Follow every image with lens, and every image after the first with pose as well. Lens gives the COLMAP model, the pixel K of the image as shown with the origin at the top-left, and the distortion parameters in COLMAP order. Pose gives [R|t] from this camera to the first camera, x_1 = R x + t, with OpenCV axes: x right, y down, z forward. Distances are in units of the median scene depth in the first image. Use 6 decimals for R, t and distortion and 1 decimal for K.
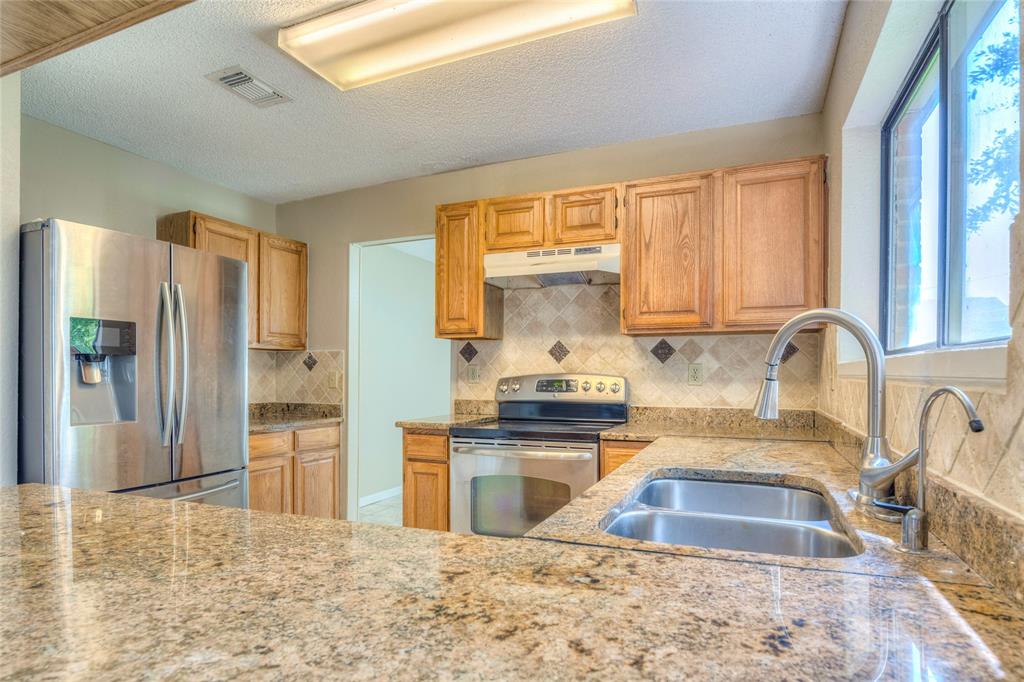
lens RADIAL K [[563.7, 0, 495.0], [0, 563.7, 379.2], [0, 0, 1]] dist [-0.009665, -0.000758]
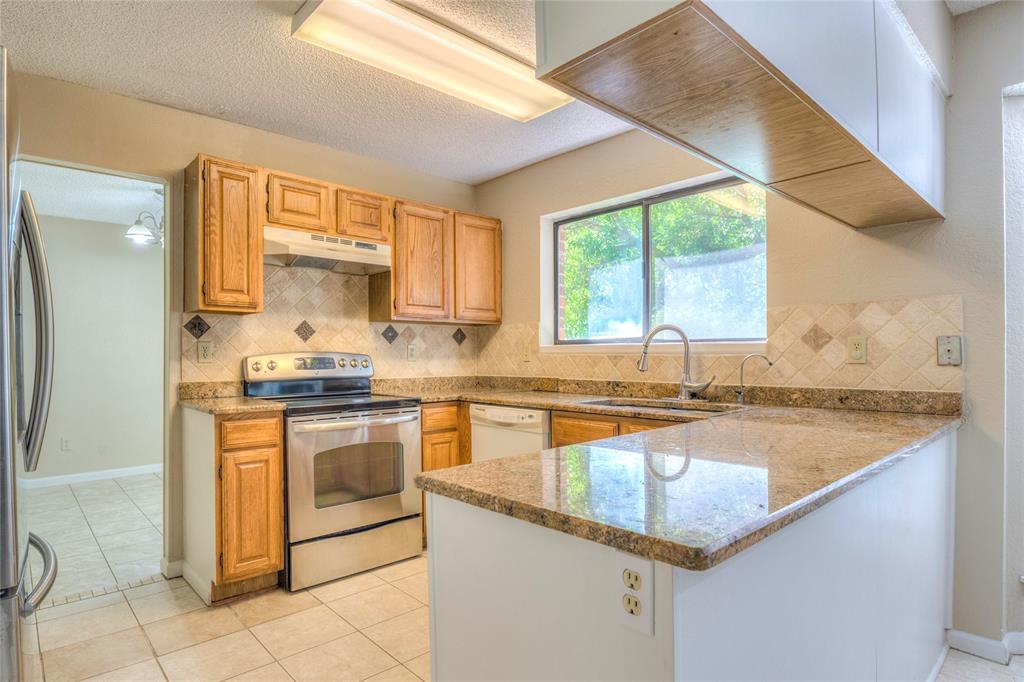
lens RADIAL K [[563.7, 0, 492.8], [0, 563.7, 357.4], [0, 0, 1]] dist [-0.009665, -0.000758]
pose [[0.408791, -0.003431, 0.912622, -0.746220], [0.012096, 0.999925, -0.001659, 0.006650], [-0.912548, 0.011717, 0.408802, 0.272331]]
